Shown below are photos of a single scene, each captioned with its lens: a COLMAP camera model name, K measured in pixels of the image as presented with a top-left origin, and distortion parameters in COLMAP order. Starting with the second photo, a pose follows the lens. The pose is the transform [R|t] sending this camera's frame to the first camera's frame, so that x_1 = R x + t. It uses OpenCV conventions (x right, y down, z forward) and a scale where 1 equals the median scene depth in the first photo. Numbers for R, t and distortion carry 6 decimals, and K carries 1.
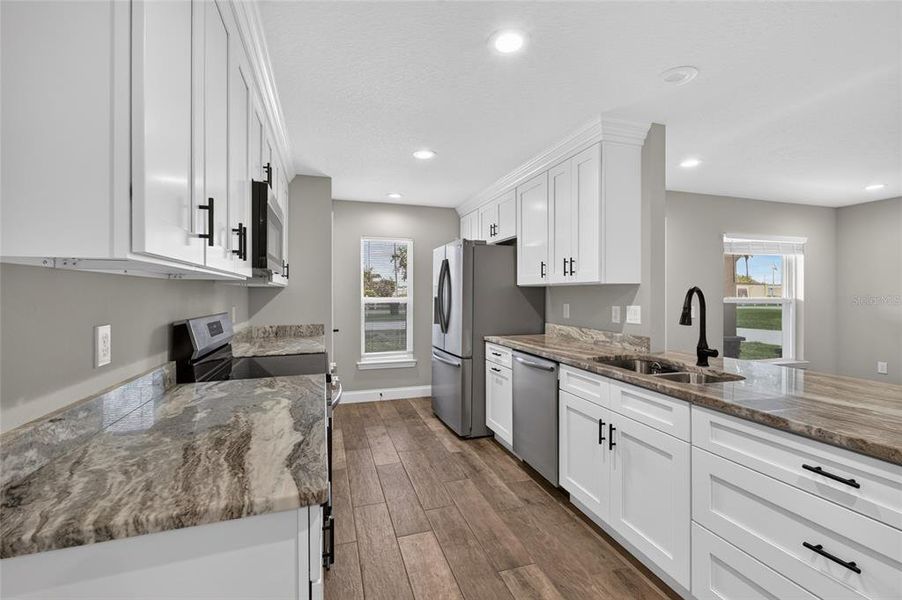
lens RADIAL K [[393.3, 0, 455.9], [0, 393.3, 295.3], [0, 0, 1]] dist [0.010511, -0.000339]
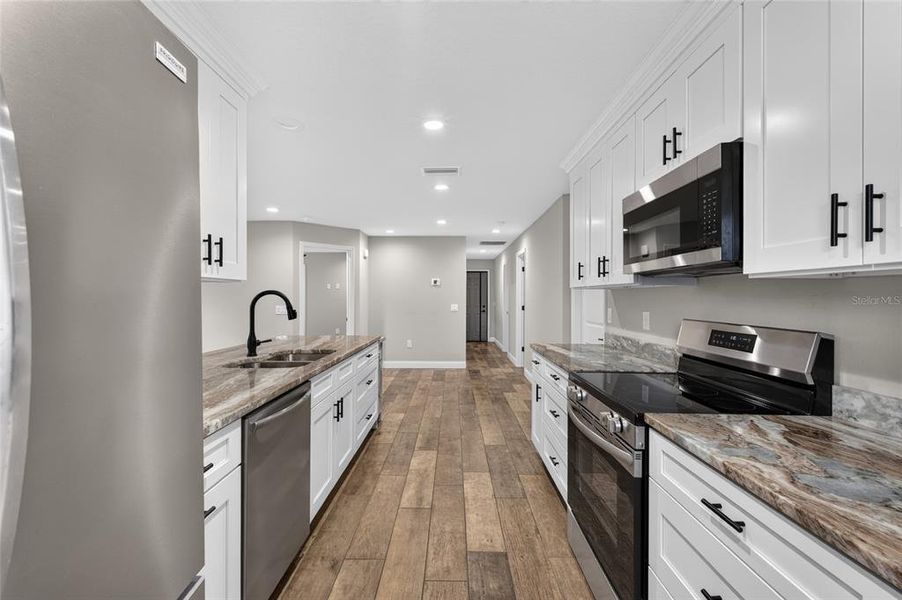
lens RADIAL K [[393.3, 0, 447.2], [0, 393.3, 299.3], [0, 0, 1]] dist [0.010511, -0.000339]
pose [[-0.943499, 0.000788, 0.331374, -0.199949], [0.000976, 0.999999, 0.000400, 0.002535], [-0.331373, 0.000701, -0.943499, 1.177270]]
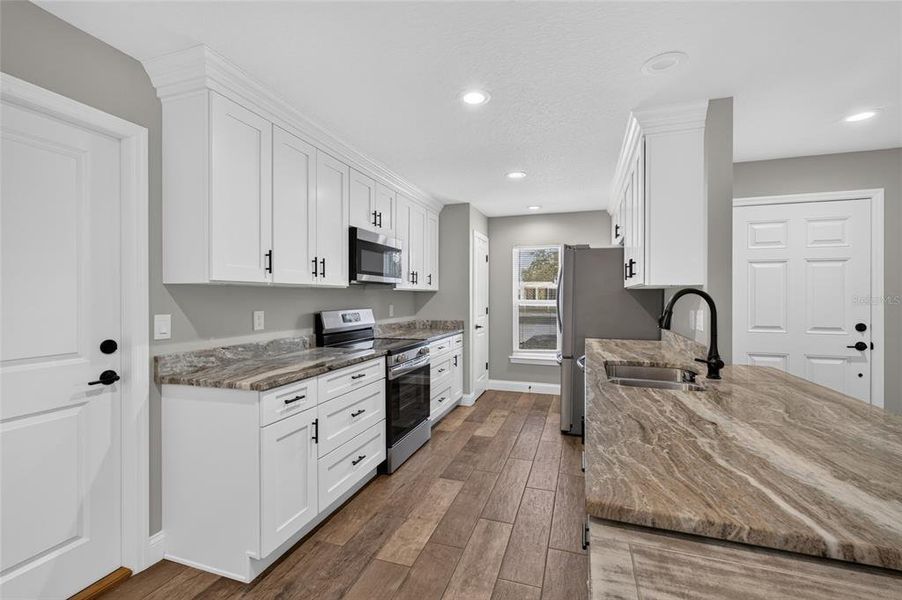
lens RADIAL K [[393.3, 0, 455.7], [0, 393.3, 300.3], [0, 0, 1]] dist [0.010511, -0.000339]
pose [[0.806046, 0.005217, -0.591829, 0.416356], [-0.002611, 0.999983, 0.005259, 0.001317], [0.591847, -0.002694, 0.806046, -0.027726]]
